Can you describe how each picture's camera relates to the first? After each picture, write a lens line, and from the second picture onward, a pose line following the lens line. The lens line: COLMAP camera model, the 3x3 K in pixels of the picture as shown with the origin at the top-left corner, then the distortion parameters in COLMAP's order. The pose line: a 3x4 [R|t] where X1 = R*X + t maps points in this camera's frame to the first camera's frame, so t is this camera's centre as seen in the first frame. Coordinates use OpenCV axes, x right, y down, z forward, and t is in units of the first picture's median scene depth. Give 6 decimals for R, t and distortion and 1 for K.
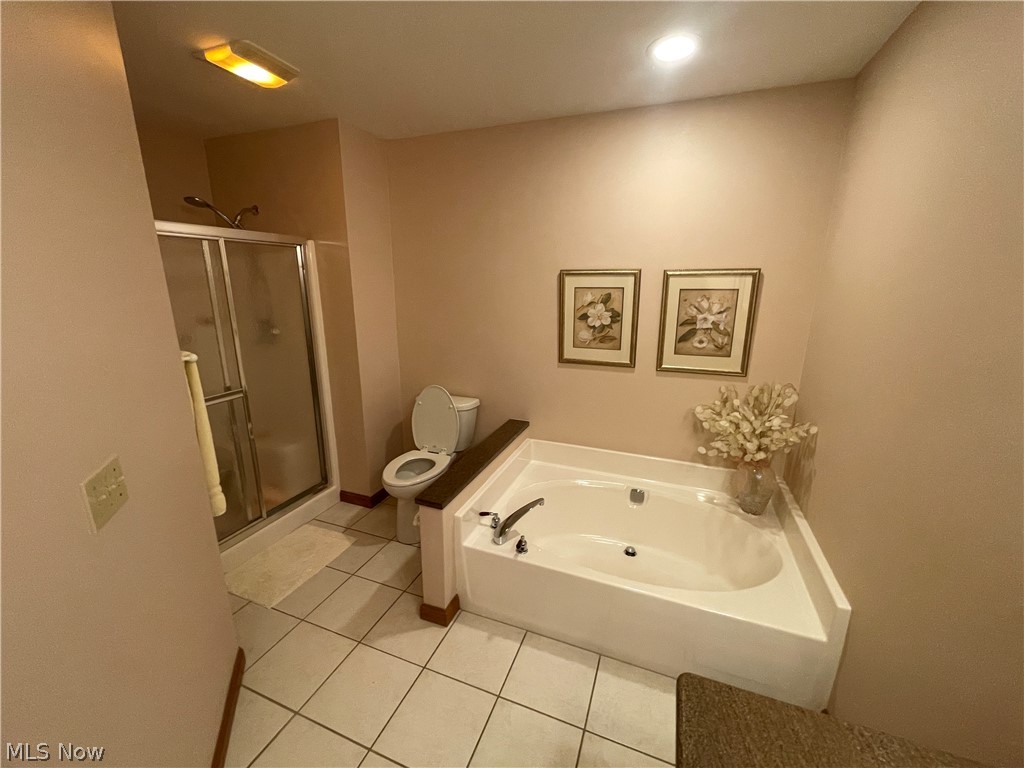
lens RADIAL K [[415.3, 0, 512.4], [0, 415.3, 382.1], [0, 0, 1]] dist [0.000106, 0.000086]
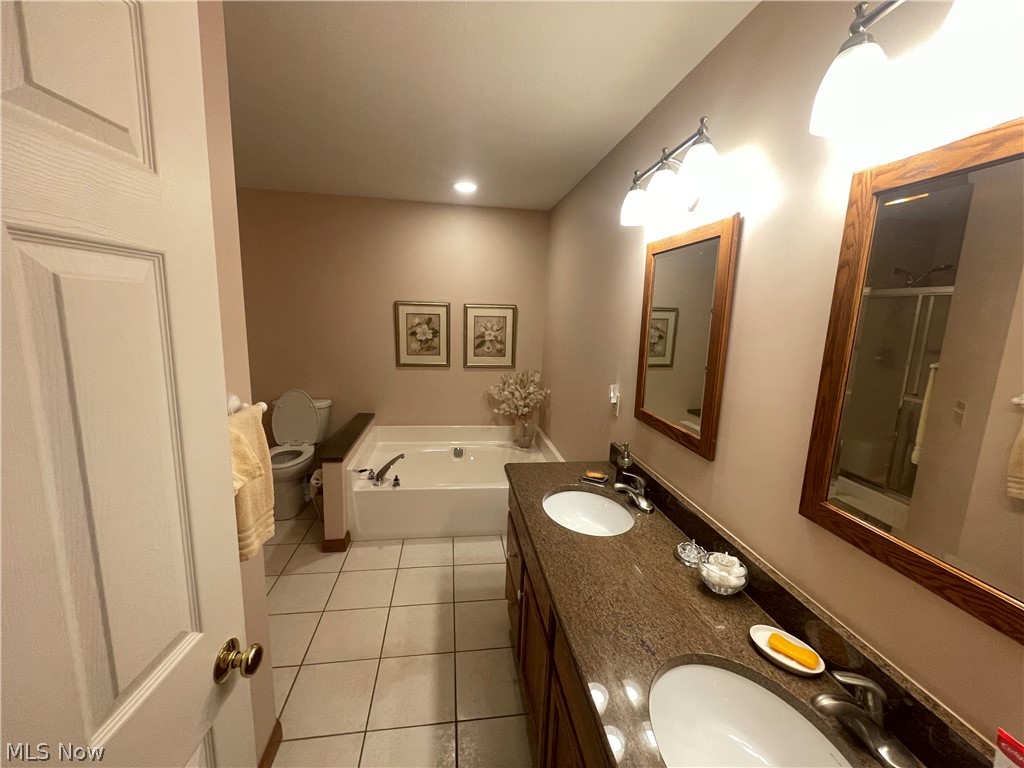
lens RADIAL K [[415.3, 0, 512.4], [0, 415.3, 382.1], [0, 0, 1]] dist [0.000106, 0.000086]
pose [[0.867301, -0.058267, 0.494362, -0.281560], [0.091352, 0.994890, -0.043007, 0.116011], [-0.489330, 0.082461, 0.868191, -0.455180]]
